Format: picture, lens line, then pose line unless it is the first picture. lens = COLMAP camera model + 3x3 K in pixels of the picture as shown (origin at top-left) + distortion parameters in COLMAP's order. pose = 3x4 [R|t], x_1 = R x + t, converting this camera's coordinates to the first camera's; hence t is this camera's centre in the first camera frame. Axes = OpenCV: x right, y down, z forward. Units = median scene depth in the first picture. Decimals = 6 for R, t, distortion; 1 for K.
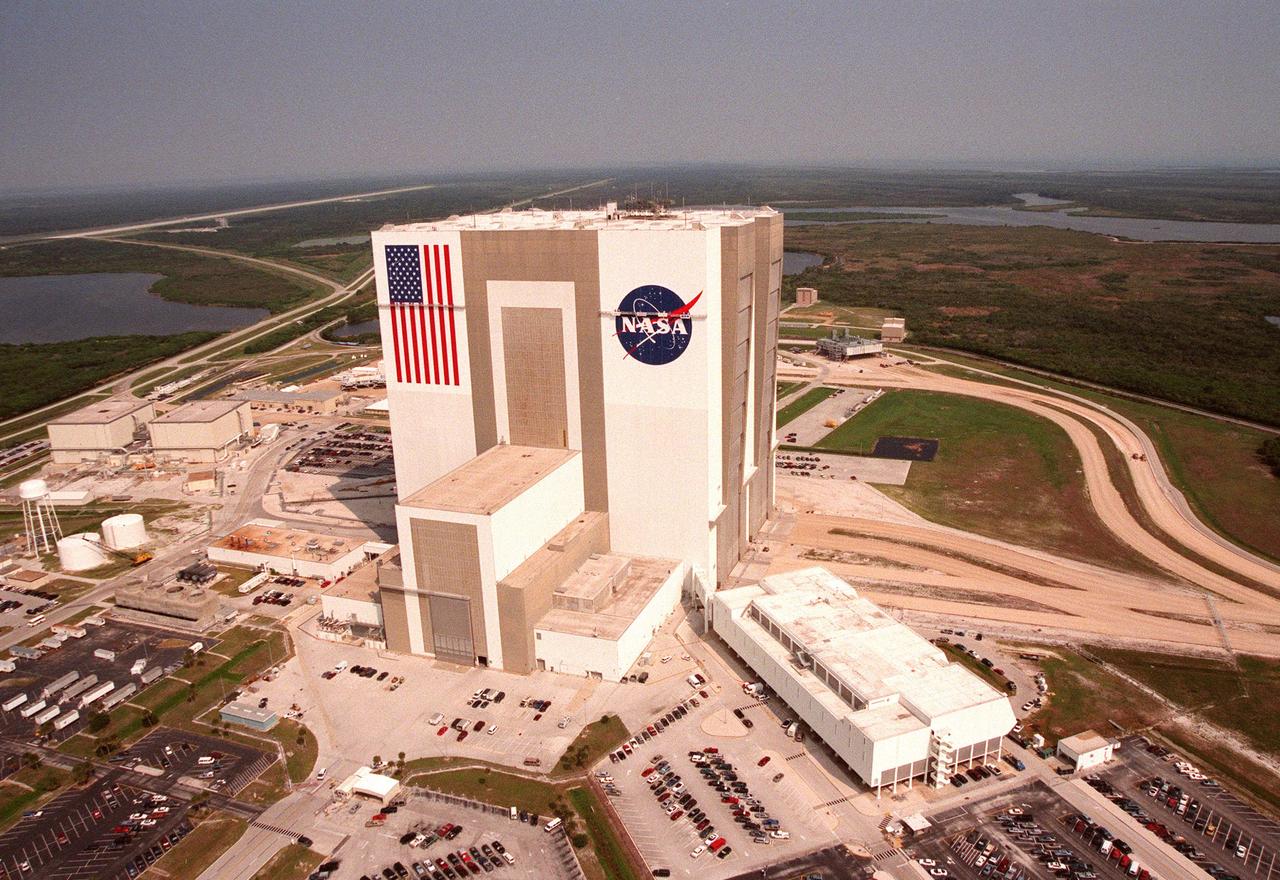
lens RADIAL K [[1000.6, 0, 673.6], [0, 1000.6, 458.1], [0, 0, 1]] dist [-0.097373, 0.006525]
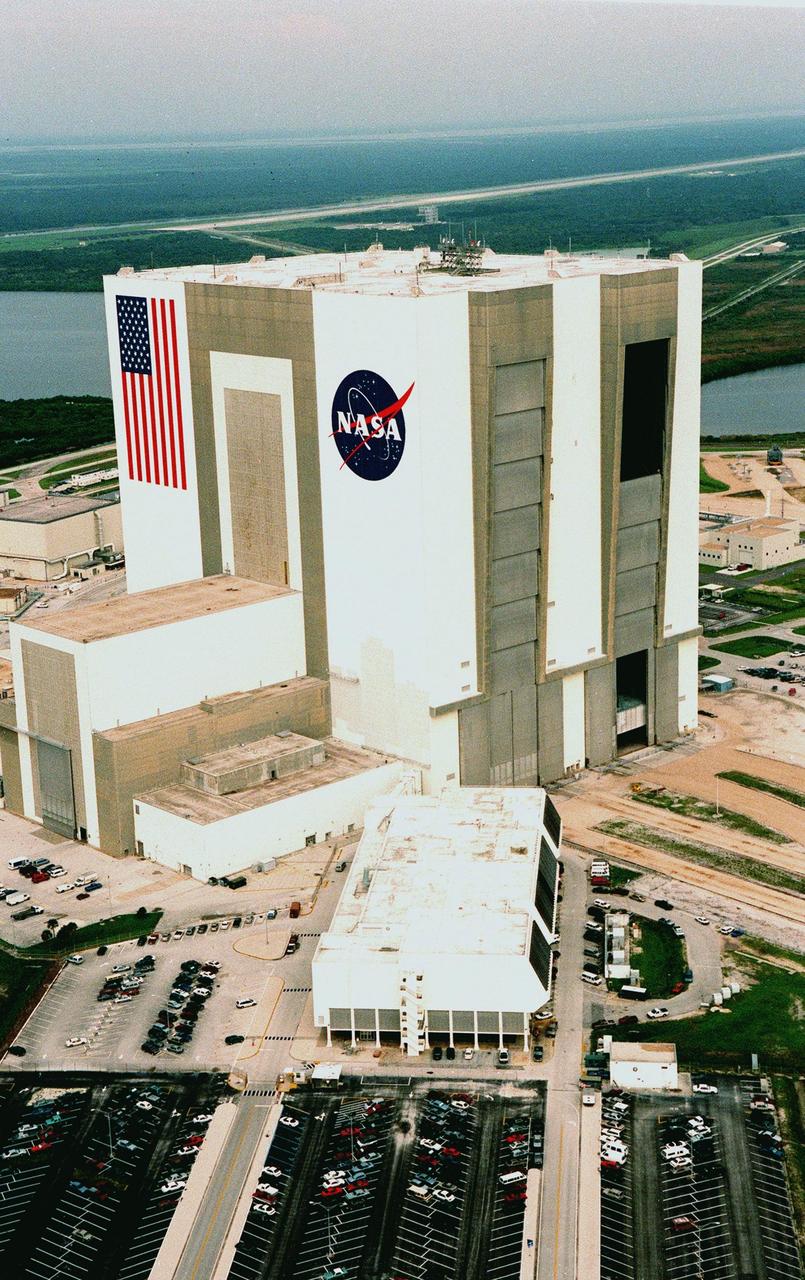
lens RADIAL K [[2032.1, 0, 402.5], [0, 2032.1, 640.0], [0, 0, 1]] dist [0.283061, 0.005295]
pose [[0.876135, 0.114434, -0.468286, 0.702191], [-0.128641, 0.991690, 0.001659, 0.016582], [0.464585, 0.058787, 0.883575, -0.290486]]
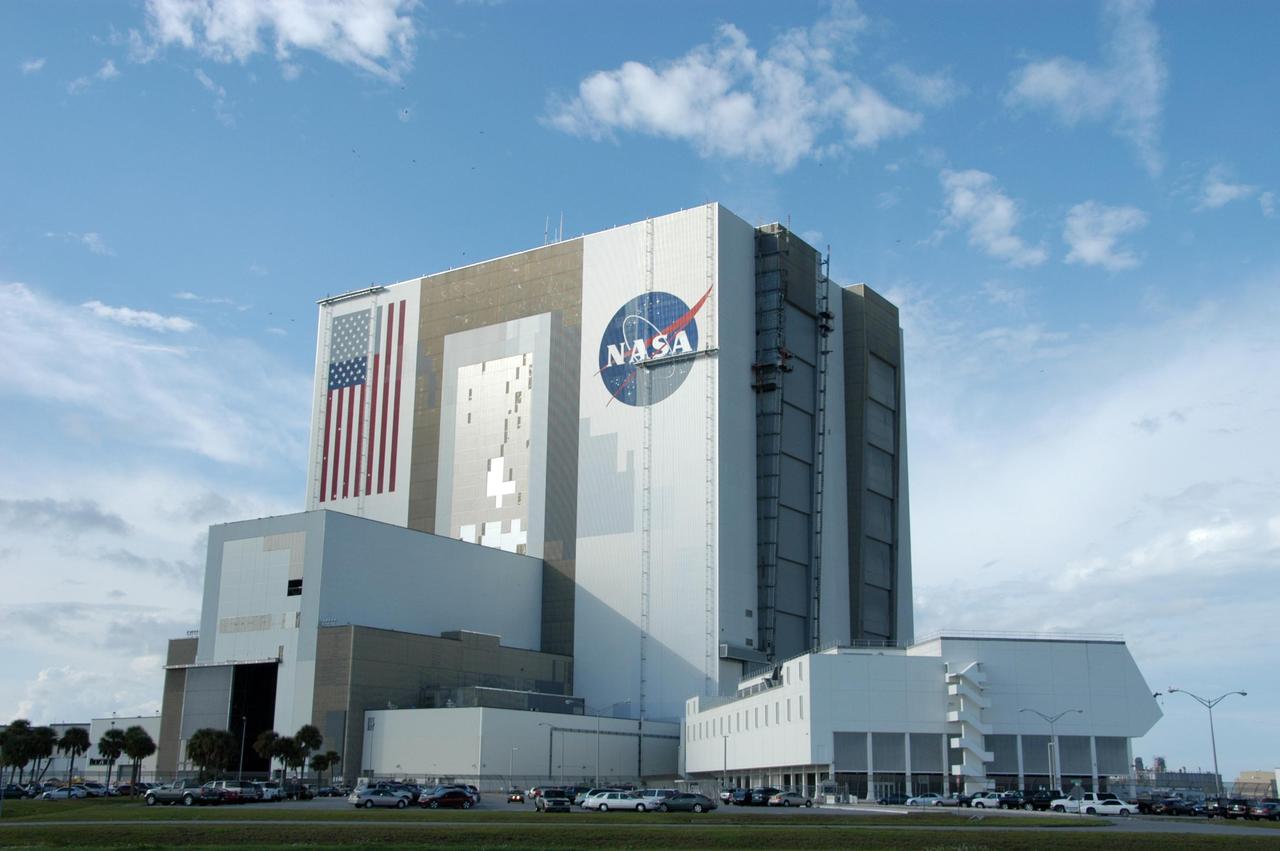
lens RADIAL K [[1430.0, 0, 640.0], [0, 1430.0, 425.5], [0, 0, 1]] dist [0.093582, 0.014277]
pose [[0.964428, -0.035195, -0.261991, 0.224203], [-0.109311, 0.849291, -0.516483, 0.408626], [0.240684, 0.526750, 0.815234, 0.223119]]
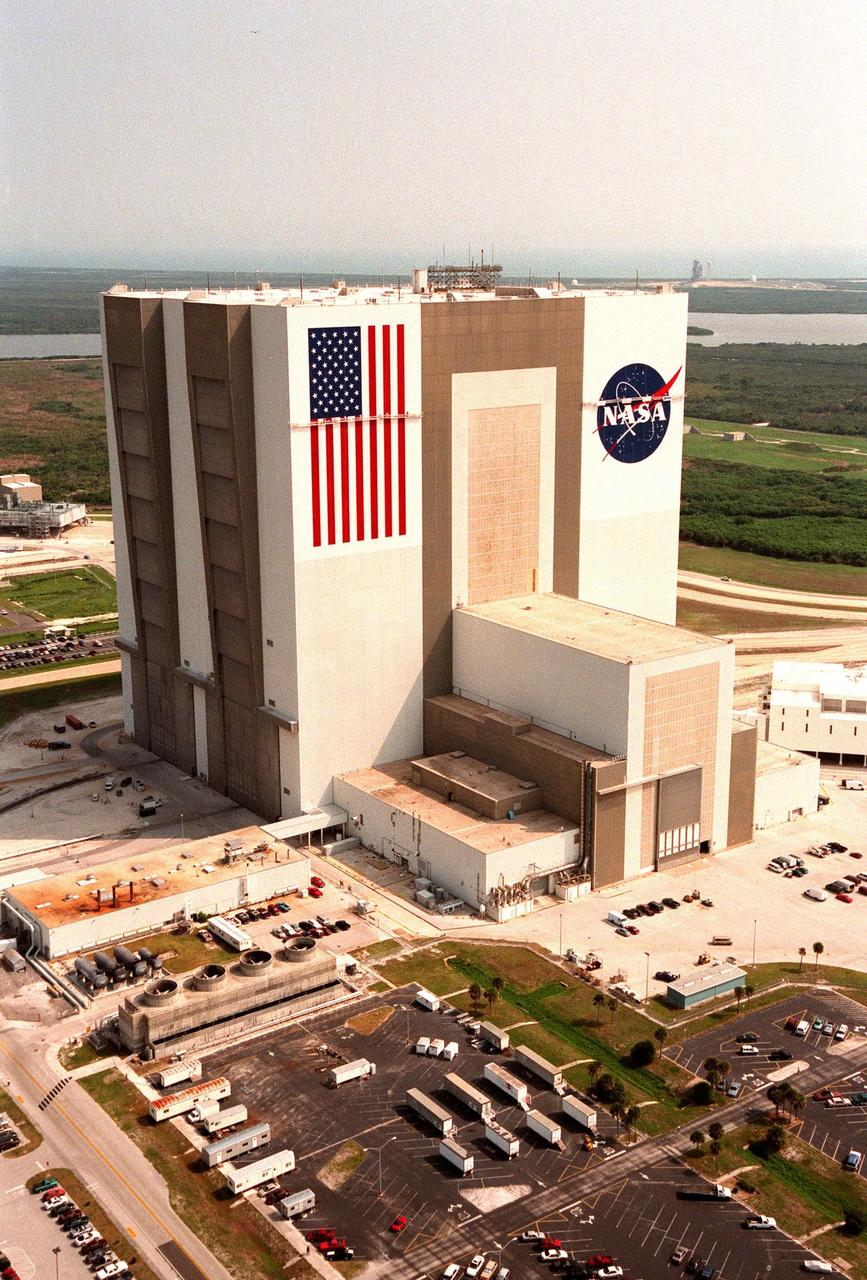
lens RADIAL K [[1516.2, 0, 433.5], [0, 1516.2, 640.0], [0, 0, 1]] dist [0.067866, 0.027814]
pose [[0.581098, -0.185234, 0.792473, -1.108048], [0.236702, 0.970125, 0.053191, -0.057022], [-0.778651, 0.156671, 0.607583, 0.393288]]
